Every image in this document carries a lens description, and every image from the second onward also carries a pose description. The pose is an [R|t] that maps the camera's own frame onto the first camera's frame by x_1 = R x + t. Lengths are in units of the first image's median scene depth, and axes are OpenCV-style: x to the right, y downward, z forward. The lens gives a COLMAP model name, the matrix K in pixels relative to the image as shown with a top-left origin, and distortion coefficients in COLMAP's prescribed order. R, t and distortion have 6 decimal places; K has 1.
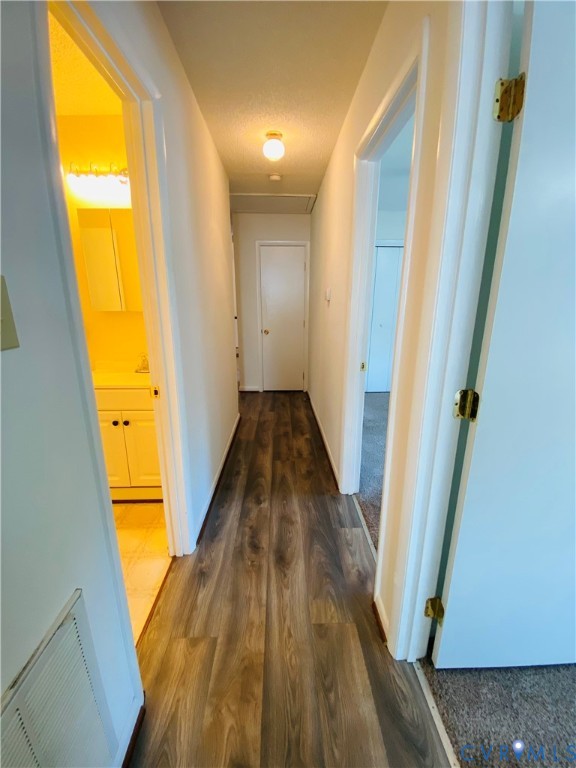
lens RADIAL K [[311.8, 0, 288.7], [0, 311.8, 381.9], [0, 0, 1]] dist [0.022676, -0.023735]
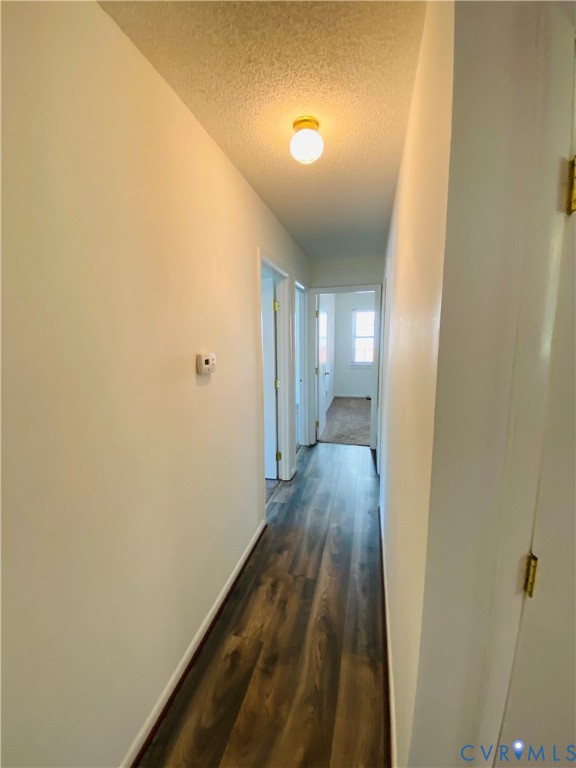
lens RADIAL K [[311.8, 0, 288.7], [0, 311.8, 381.9], [0, 0, 1]] dist [0.022676, -0.023735]
pose [[-0.961099, -0.034707, 0.274016, -0.179917], [0.073133, 0.924690, 0.373632, -0.470859], [-0.266348, 0.379137, -0.886180, 1.553457]]
